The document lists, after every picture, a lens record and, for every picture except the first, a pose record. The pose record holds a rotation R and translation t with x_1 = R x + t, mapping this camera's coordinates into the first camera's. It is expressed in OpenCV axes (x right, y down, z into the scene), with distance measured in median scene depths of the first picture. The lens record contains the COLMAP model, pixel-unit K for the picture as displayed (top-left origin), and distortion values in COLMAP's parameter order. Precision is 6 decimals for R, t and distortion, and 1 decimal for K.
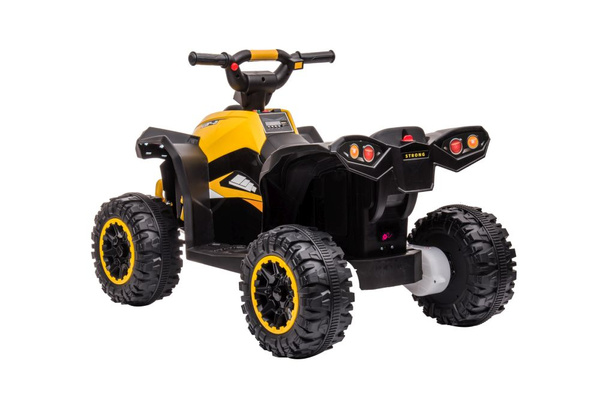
lens RADIAL K [[1148.5, 0, 299.9], [0, 1148.5, 200.4], [0, 0, 1]] dist [-0.387539, 0.000000]
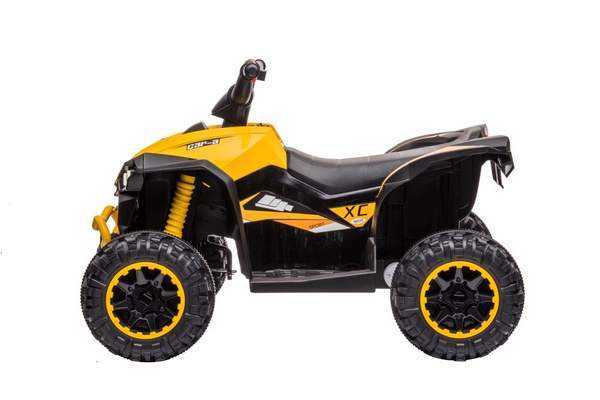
lens RADIAL K [[1148.5, 0, 300.1], [0, 1148.5, 199.9], [0, 0, 1]] dist [-0.387539, 0.000000]
pose [[0.692152, -0.099376, 0.714877, -0.698808], [0.113213, 0.993163, 0.028448, -0.041723], [-0.712817, 0.061243, 0.698671, 0.333389]]
